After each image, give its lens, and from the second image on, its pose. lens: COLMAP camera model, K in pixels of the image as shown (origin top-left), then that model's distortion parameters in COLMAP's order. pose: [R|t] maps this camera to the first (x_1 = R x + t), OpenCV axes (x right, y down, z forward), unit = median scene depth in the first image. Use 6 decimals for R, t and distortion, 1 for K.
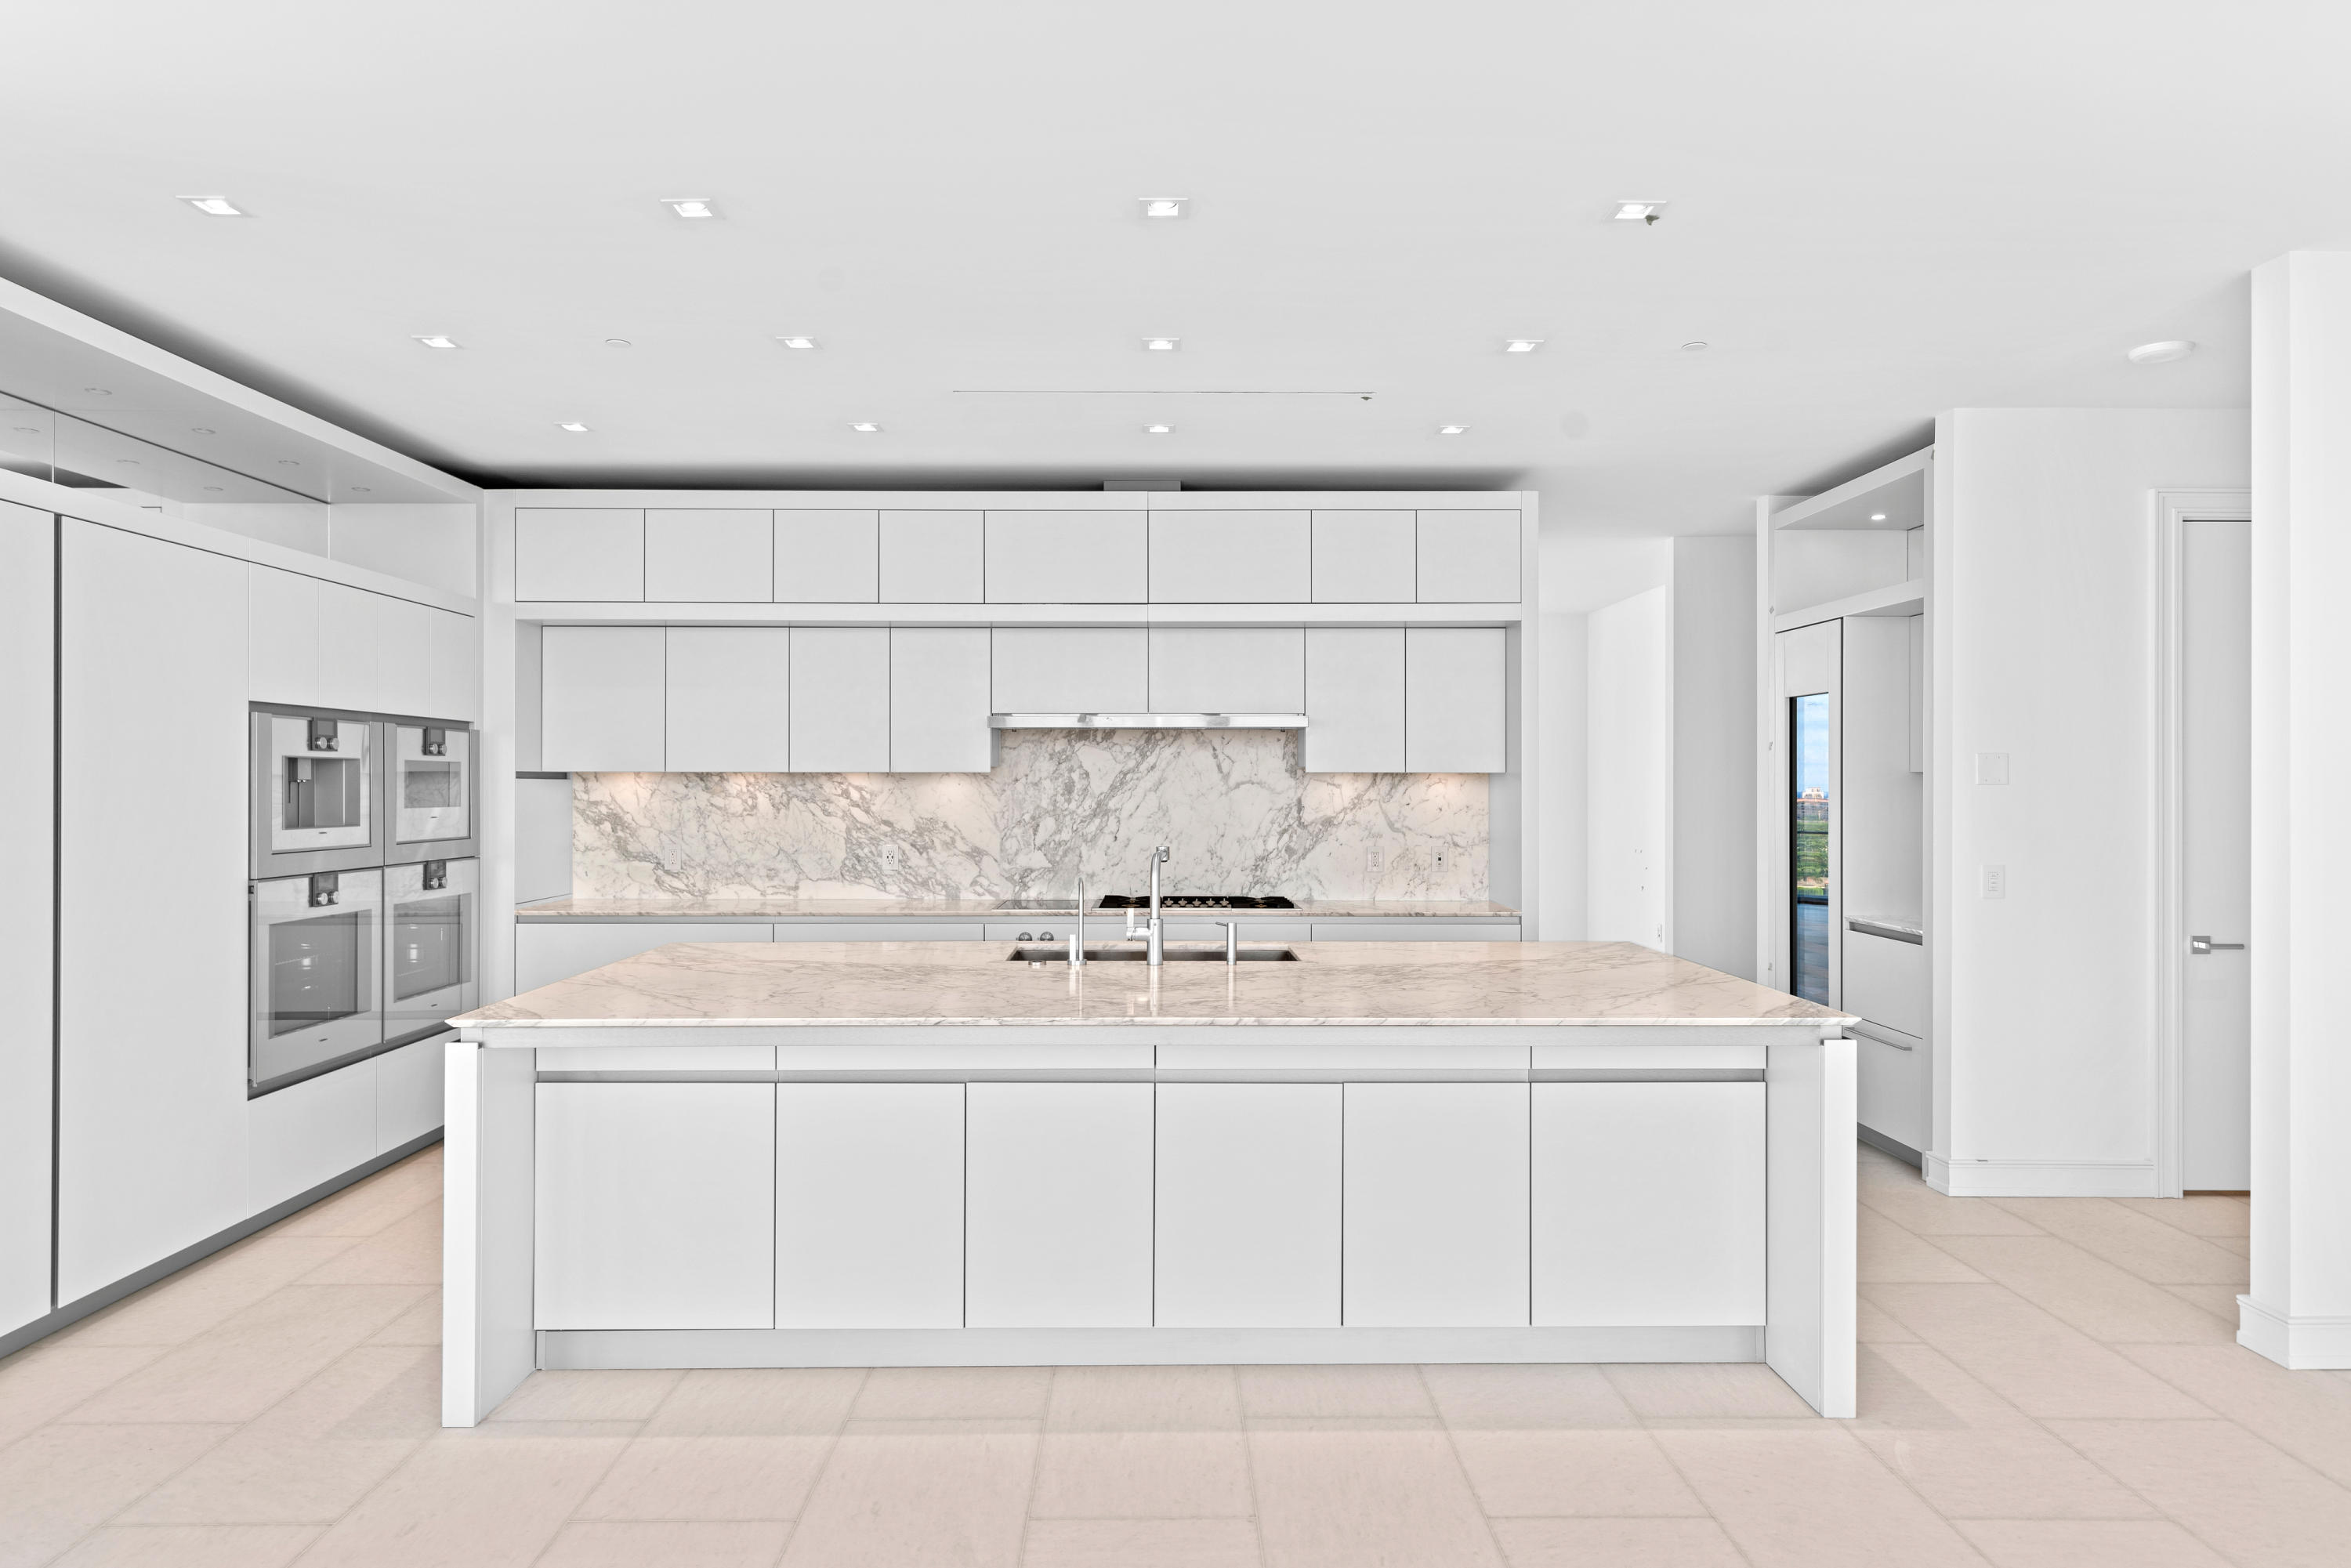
lens RADIAL K [[1451.1, 0, 1175.5], [0, 1451.1, 784.0], [0, 0, 1]] dist [0.005262, -0.001109]
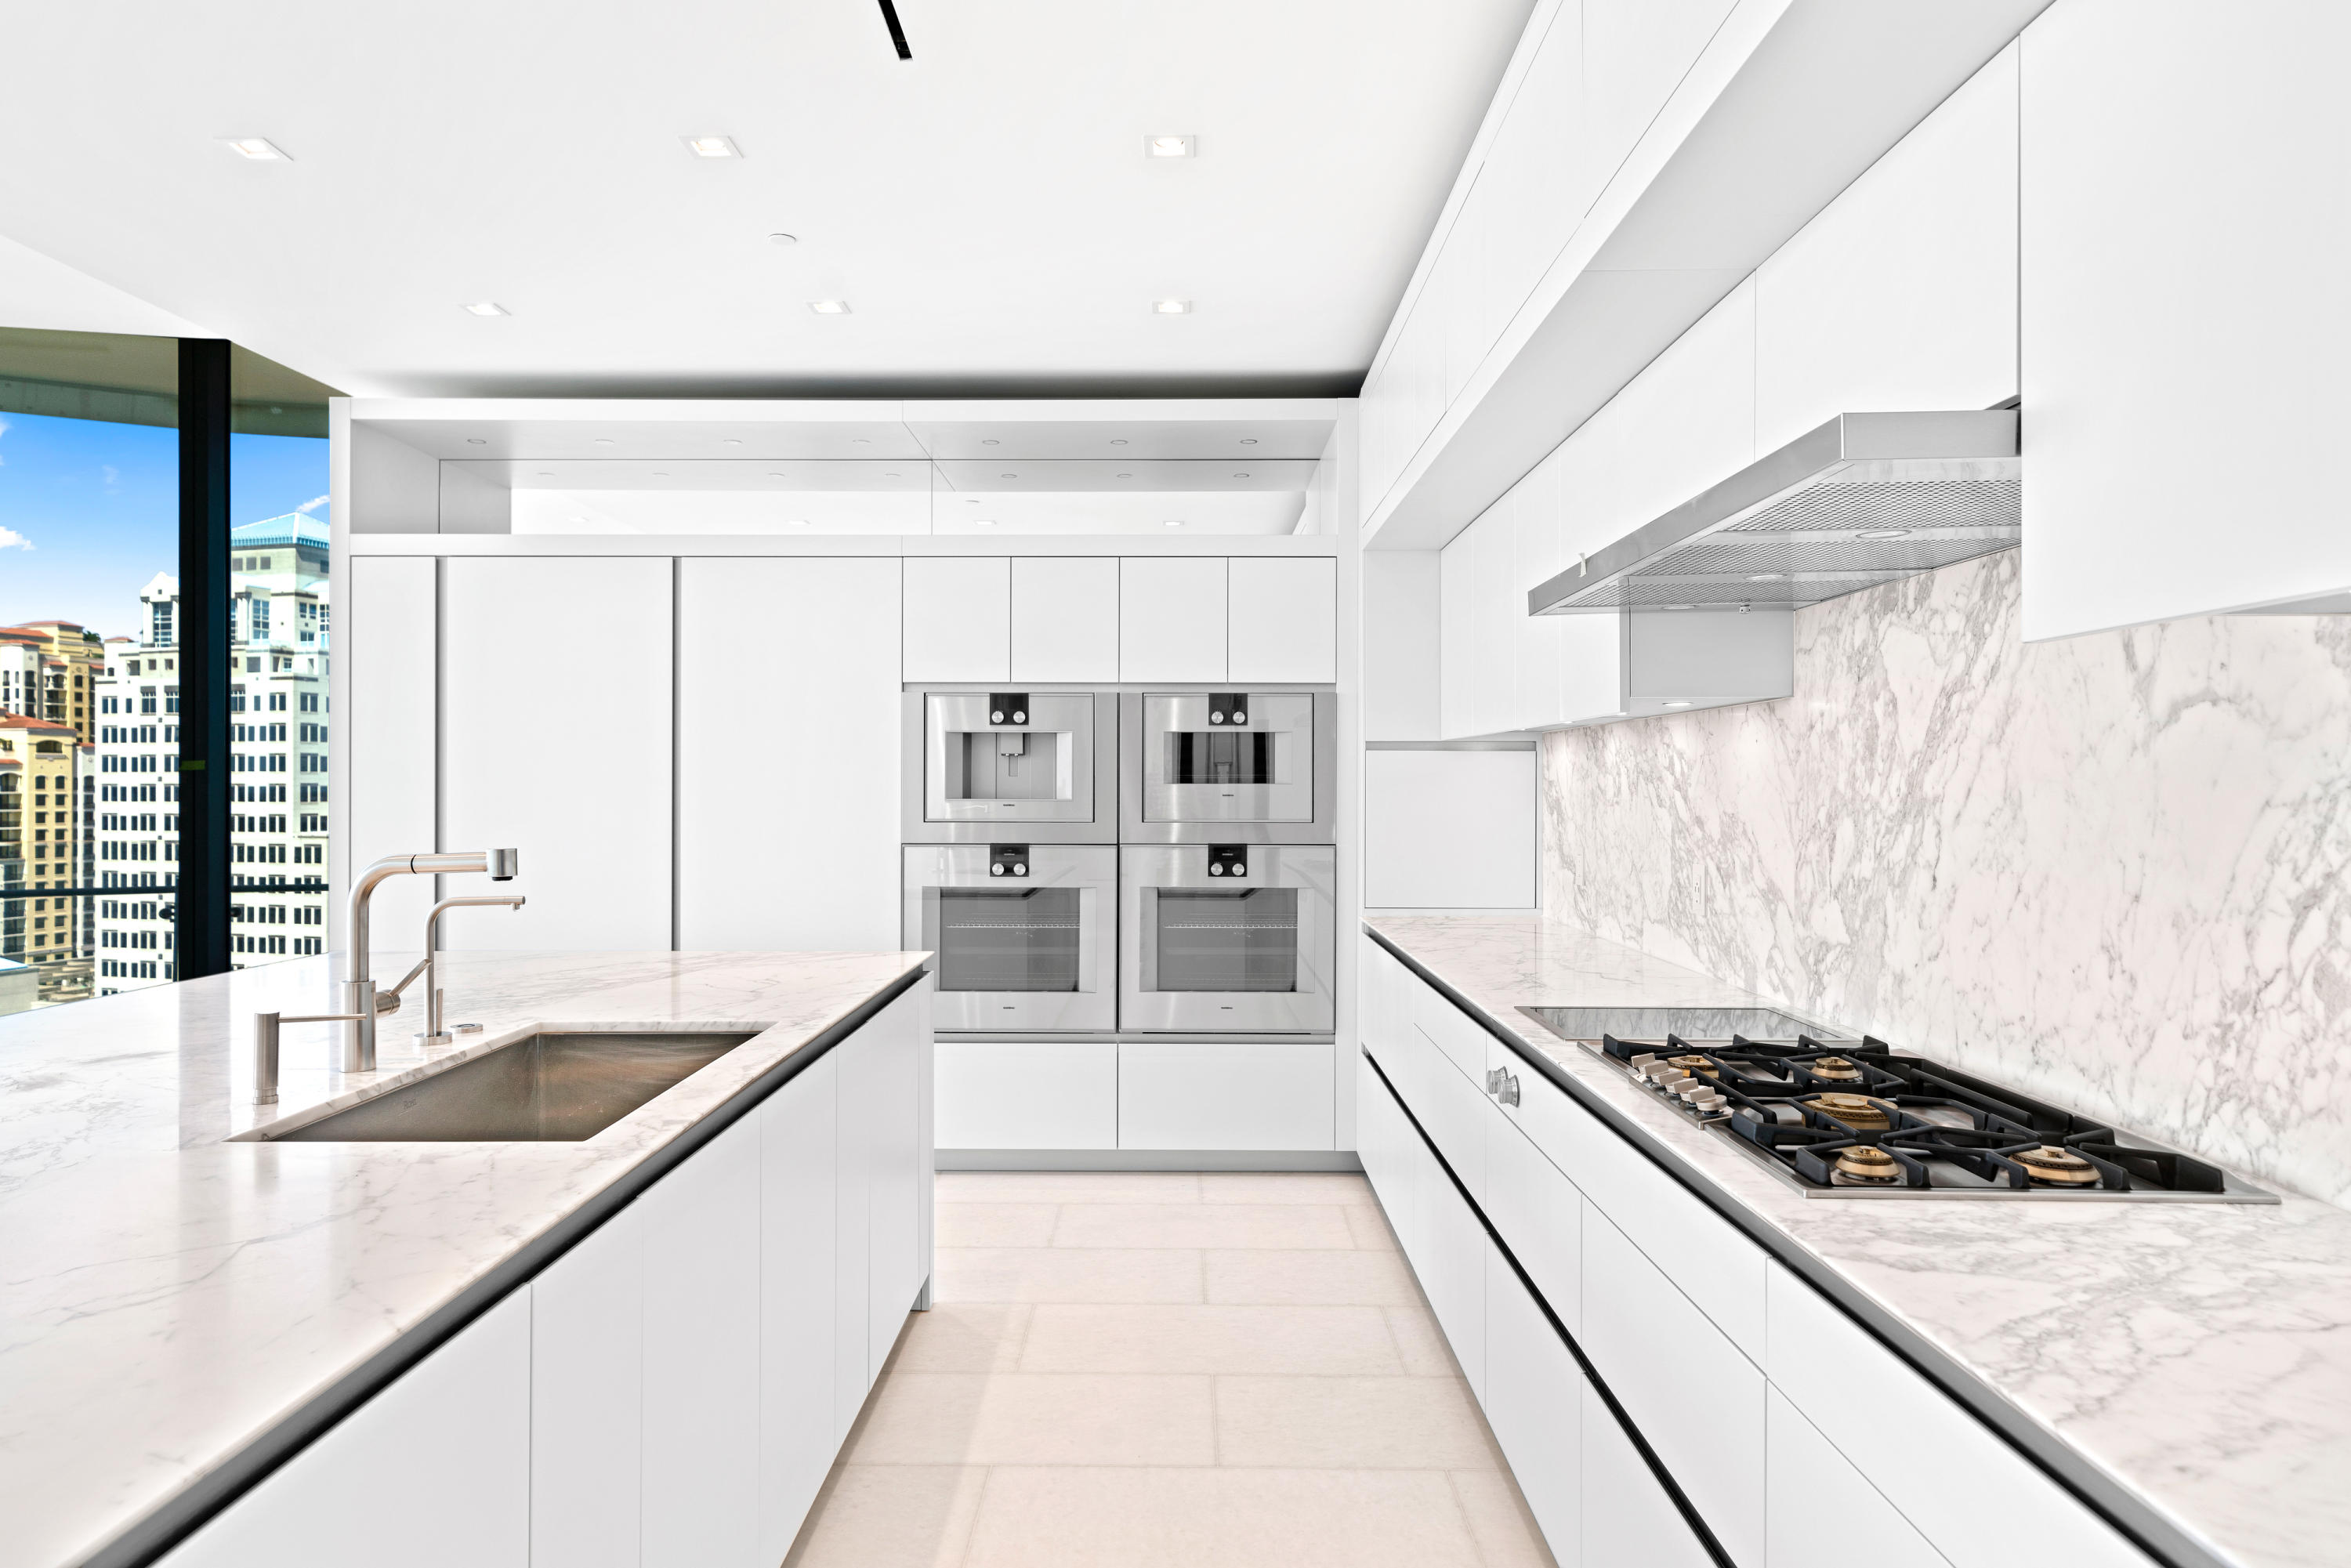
lens RADIAL K [[1451.1, 0, 1175.5], [0, 1451.1, 784.0], [0, 0, 1]] dist [0.005262, -0.001109]
pose [[-0.014161, -0.002118, -0.999897, 0.311345], [-0.002660, 0.999994, -0.002081, 0.015181], [0.999896, 0.002630, -0.014166, 0.824098]]
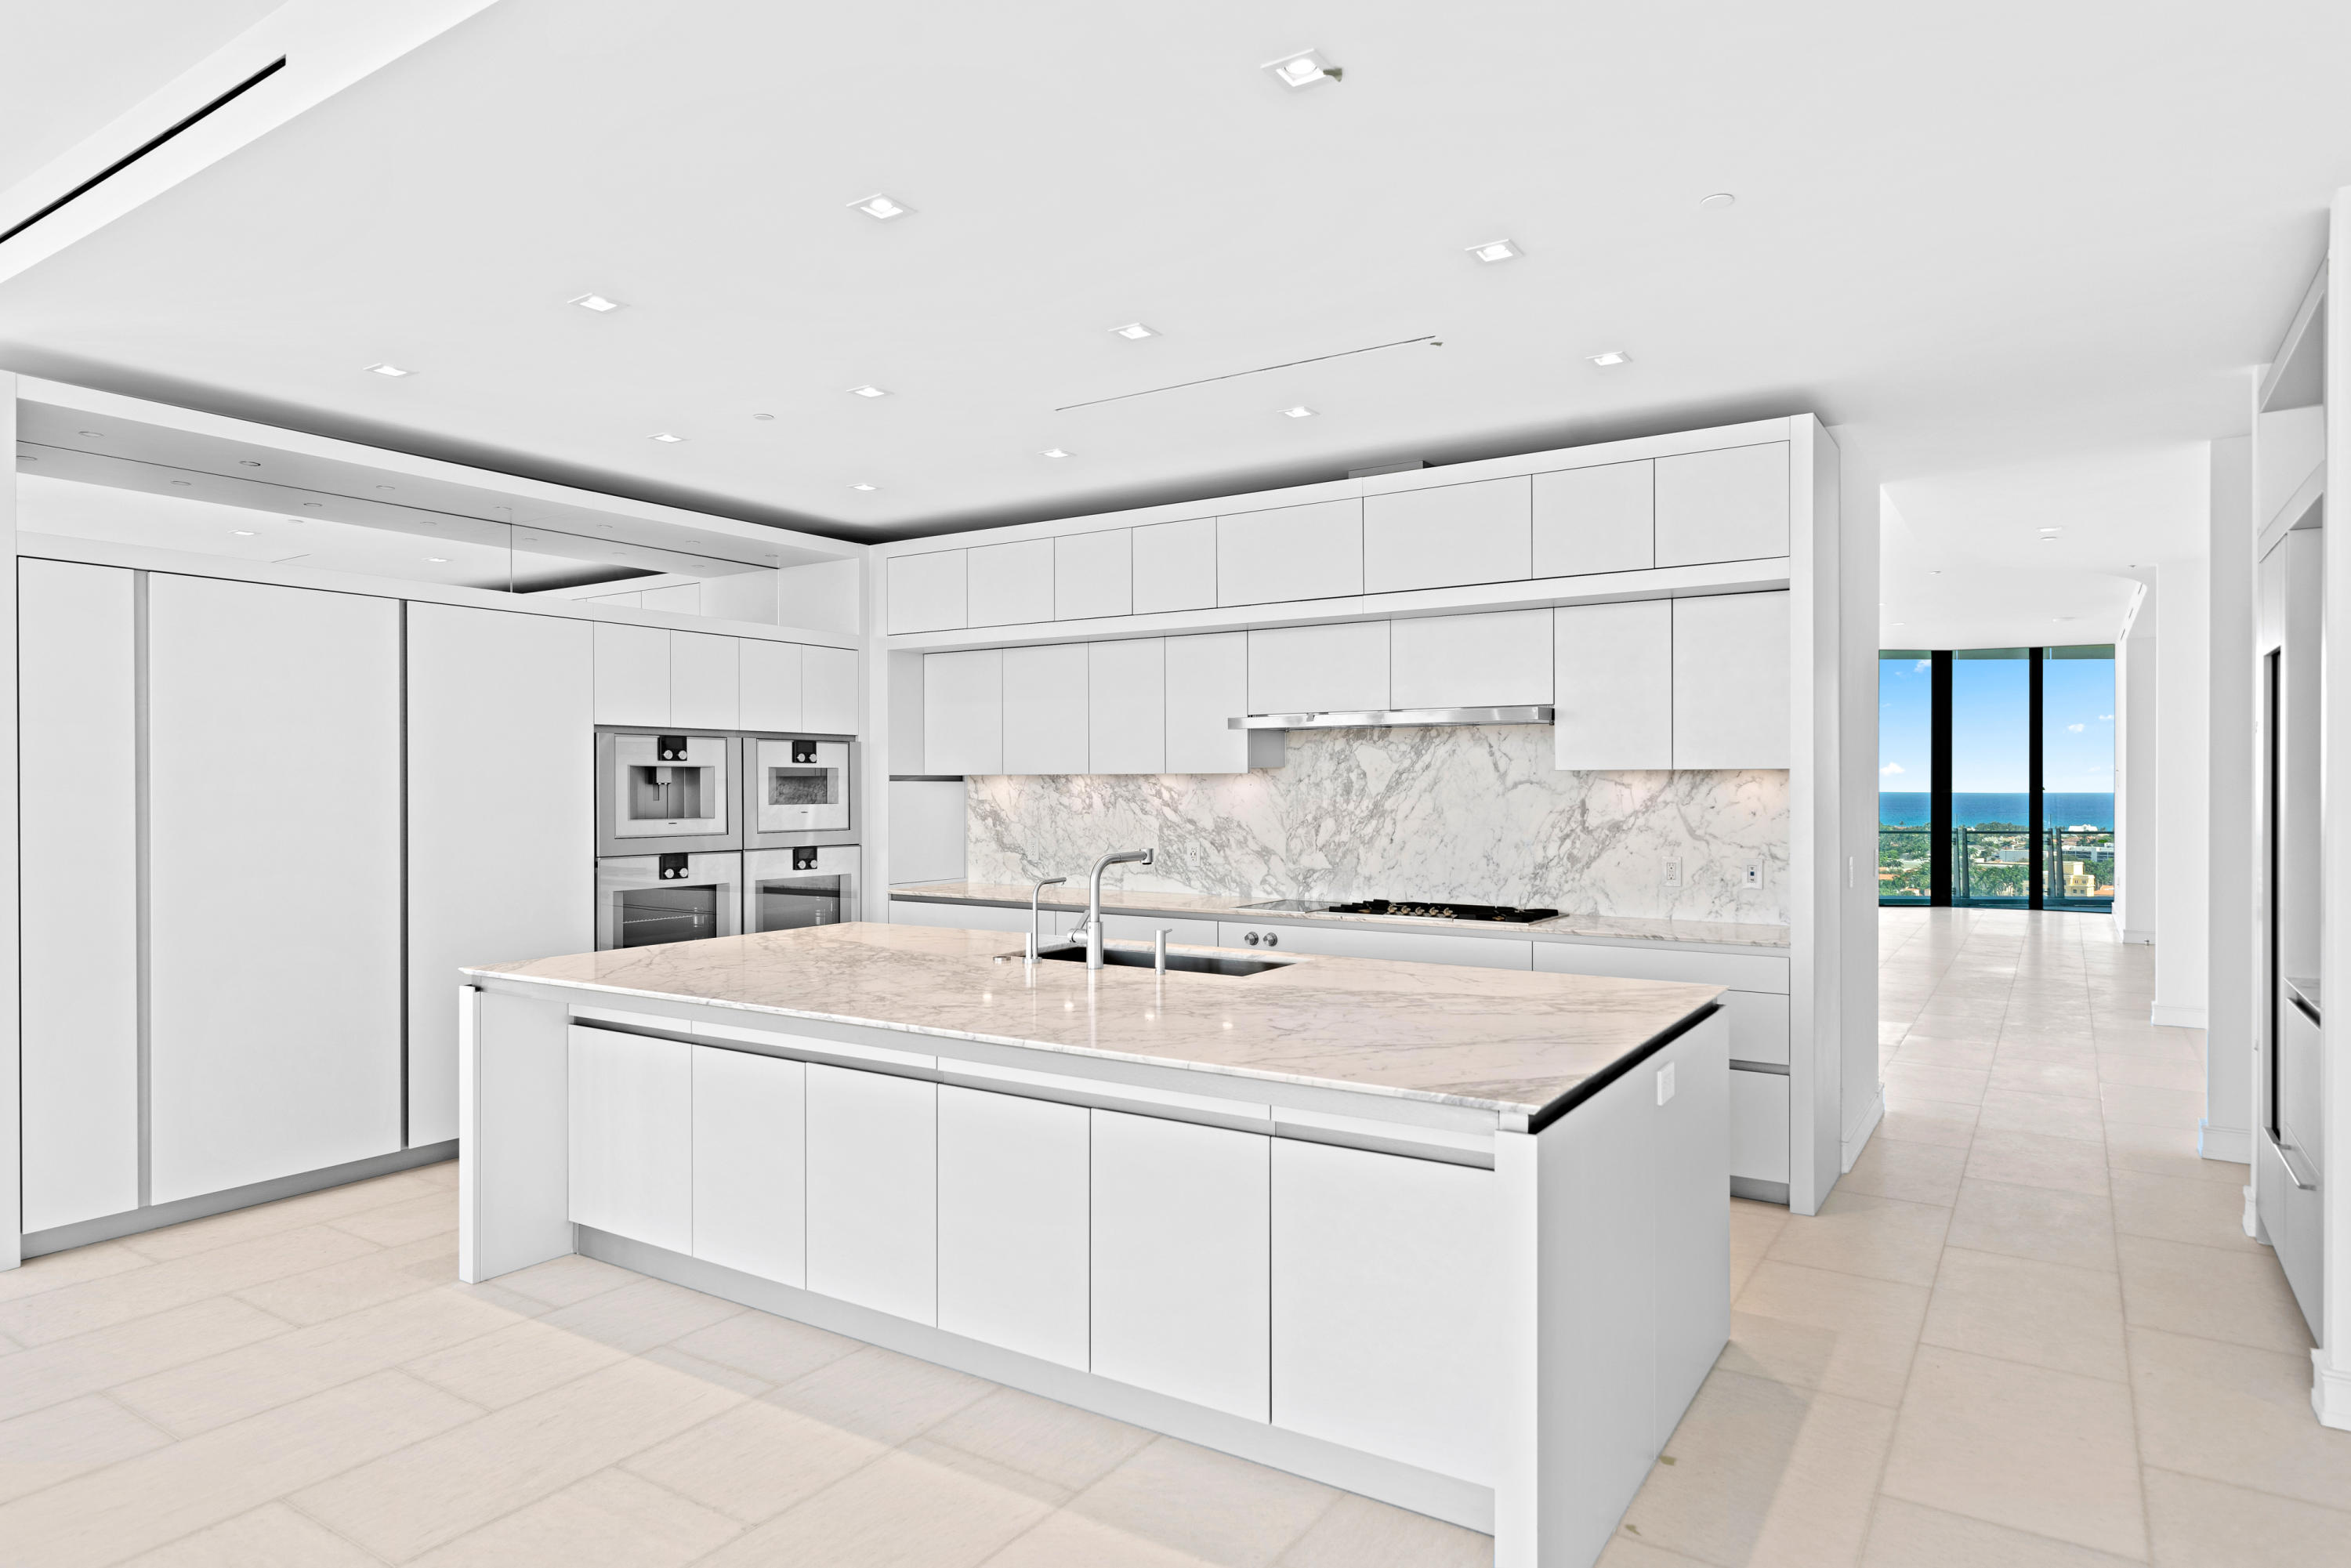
lens RADIAL K [[1371.6, 0, 1169.0], [0, 1371.6, 792.3], [0, 0, 1]] dist [0.003884, 0.000484]
pose [[0.828043, 0.000704, -0.560664, 0.346569], [0.002204, 0.999987, 0.004512, 0.000987], [0.560660, -0.004972, 0.828031, 0.165825]]
